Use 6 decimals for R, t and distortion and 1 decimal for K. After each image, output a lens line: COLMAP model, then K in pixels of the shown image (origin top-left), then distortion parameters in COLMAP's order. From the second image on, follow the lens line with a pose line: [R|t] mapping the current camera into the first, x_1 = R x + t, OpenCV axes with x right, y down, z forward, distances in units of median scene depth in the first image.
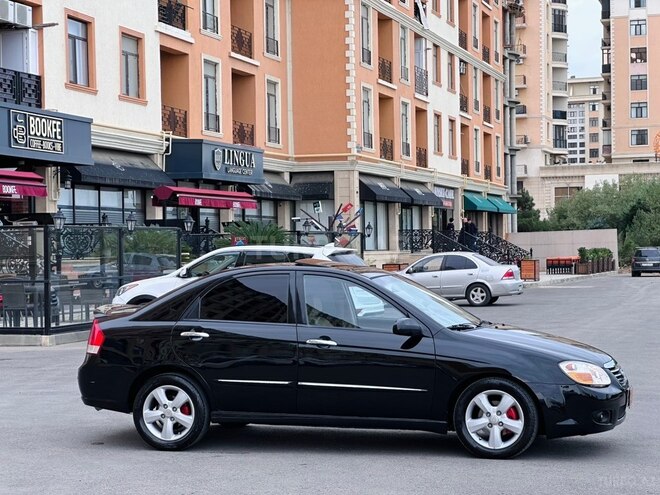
lens RADIAL K [[1495.5, 0, 338.5], [0, 1495.5, 235.9], [0, 0, 1]] dist [0.266194, 0.127012]
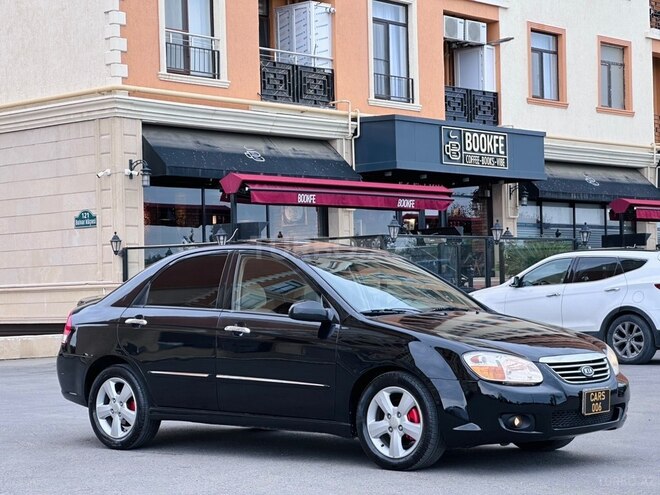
lens RADIAL K [[1495.5, 0, 338.5], [0, 1495.5, 235.9], [0, 0, 1]] dist [0.266194, 0.127012]
pose [[0.900358, -0.022779, -0.434554, 0.138621], [0.012660, 0.999577, -0.026167, 0.012892], [0.434966, 0.018058, 0.900266, 0.075545]]
